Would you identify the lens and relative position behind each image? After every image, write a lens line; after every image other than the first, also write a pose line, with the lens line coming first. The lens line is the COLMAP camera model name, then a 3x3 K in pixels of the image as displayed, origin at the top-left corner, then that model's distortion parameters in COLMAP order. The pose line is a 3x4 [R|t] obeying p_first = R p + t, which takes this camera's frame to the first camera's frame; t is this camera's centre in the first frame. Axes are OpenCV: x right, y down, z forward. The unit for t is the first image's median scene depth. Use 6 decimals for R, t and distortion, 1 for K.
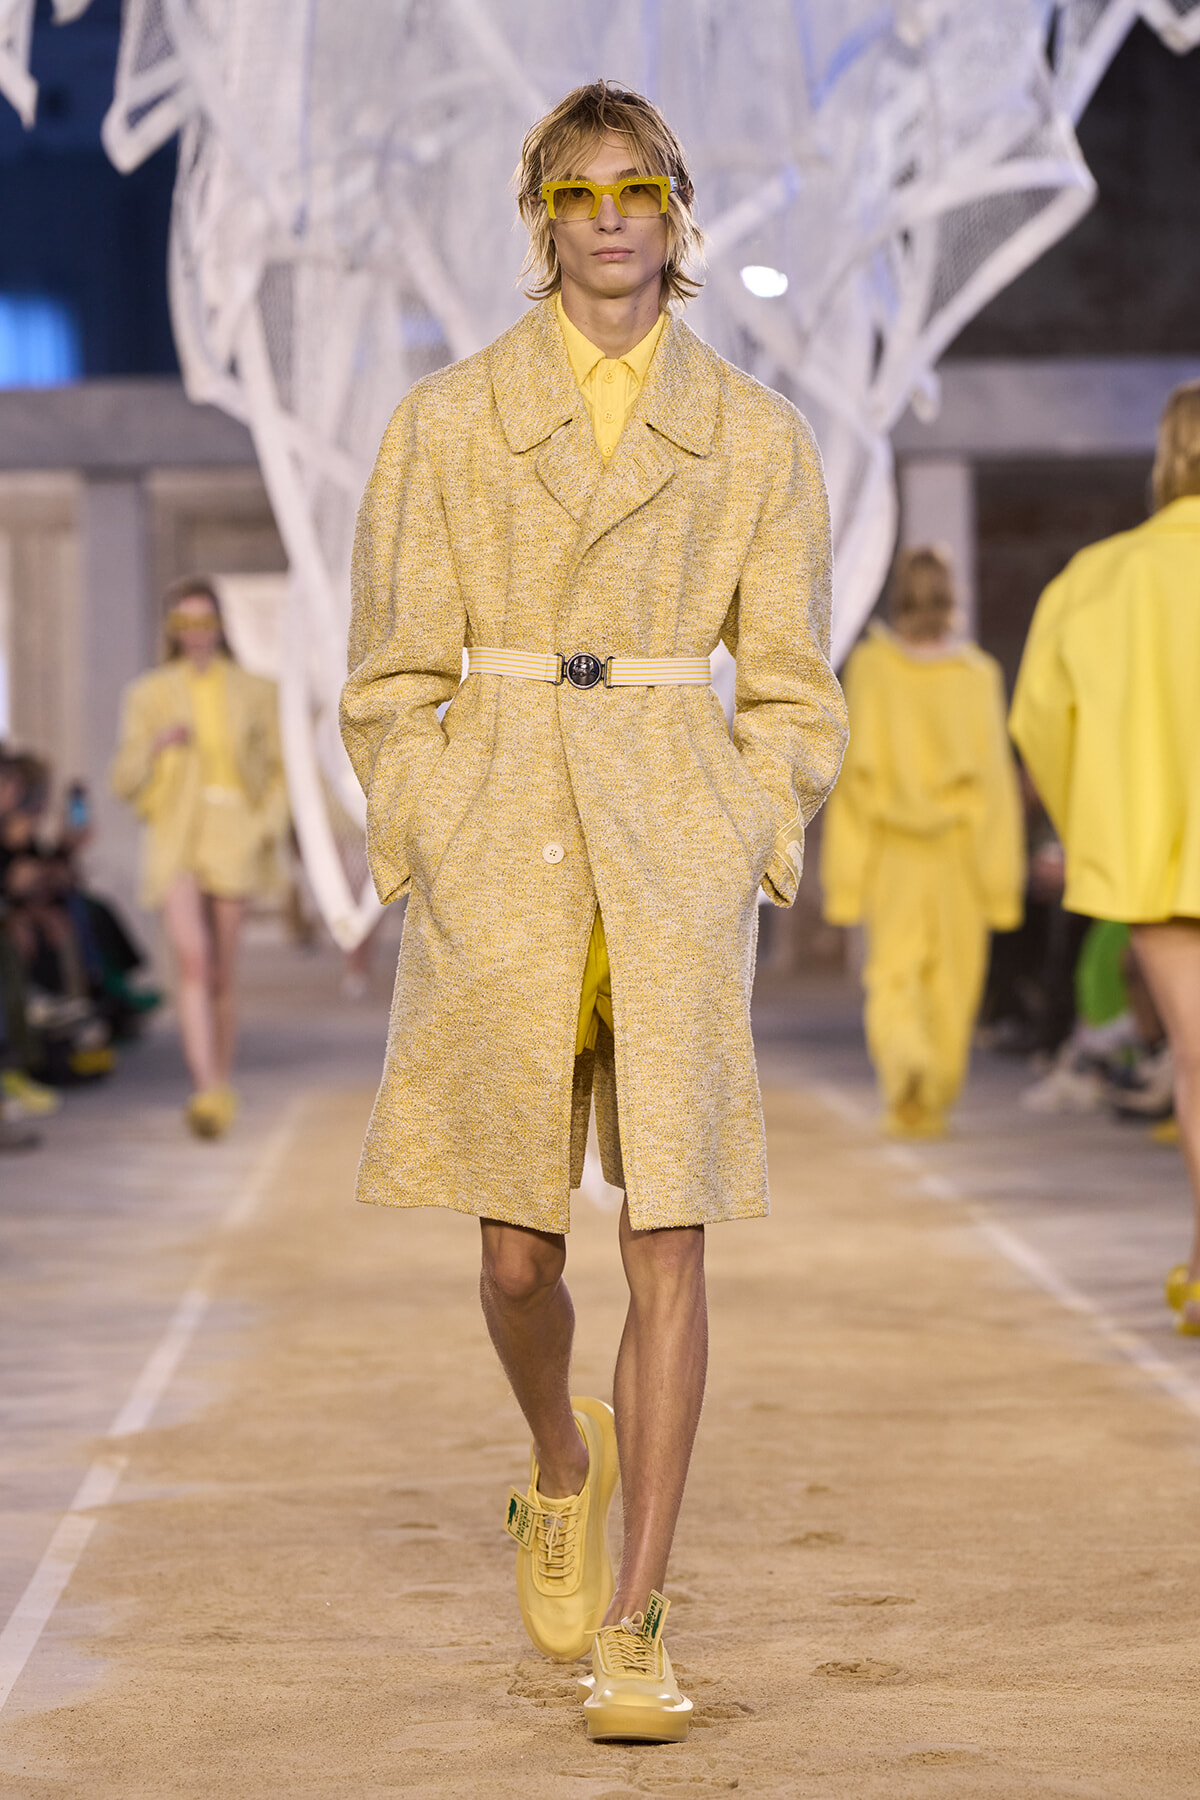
lens RADIAL K [[9036.7, 0, 574.9], [0, 9036.7, 991.6], [0, 0, 1]] dist [-0.050761, 0.000000]
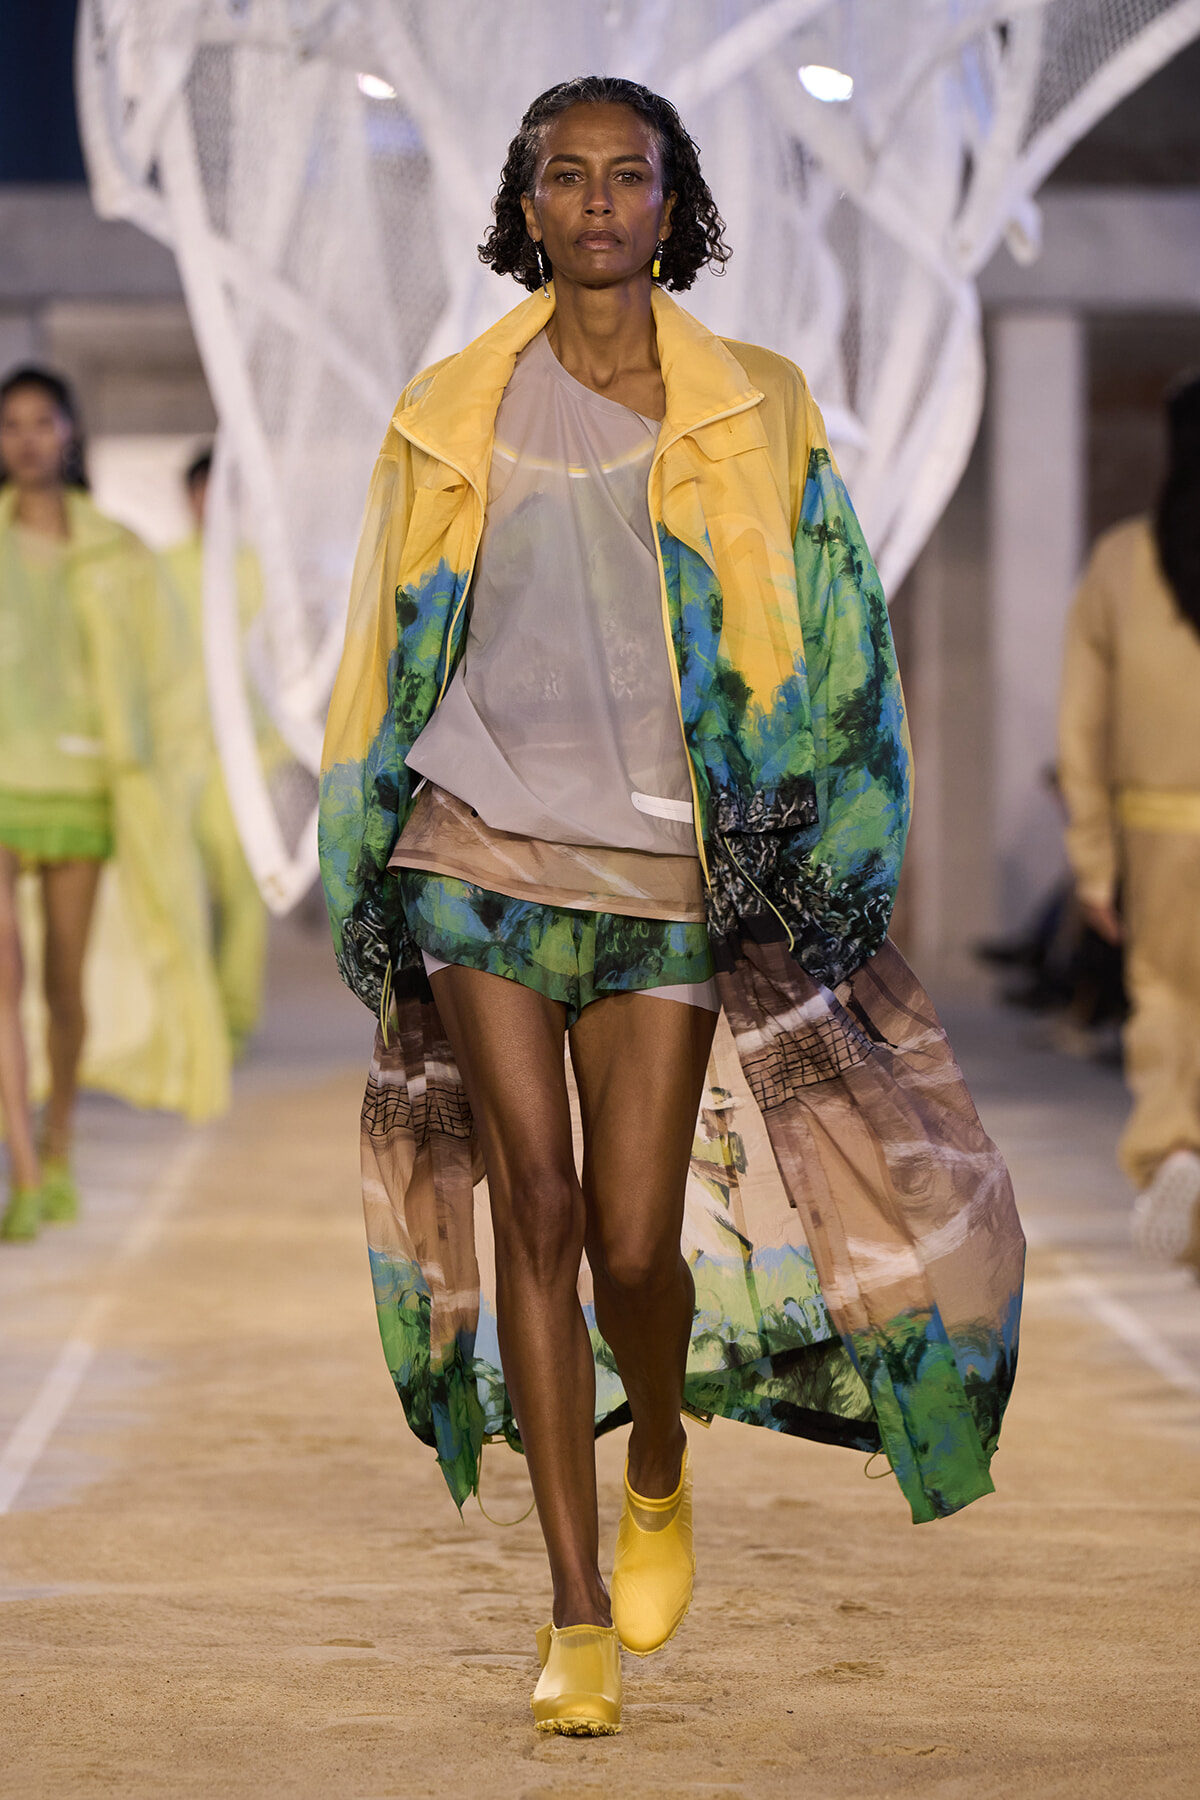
lens RADIAL K [[9036.7, 0, 599.9], [0, 9036.7, 896.5], [0, 0, 1]] dist [-0.050761, 0.000000]
pose [[0.999592, 0.024205, 0.015170, -0.009078], [-0.023791, 0.999355, -0.026915, 0.014655], [-0.015812, 0.026543, 0.999523, 0.207072]]
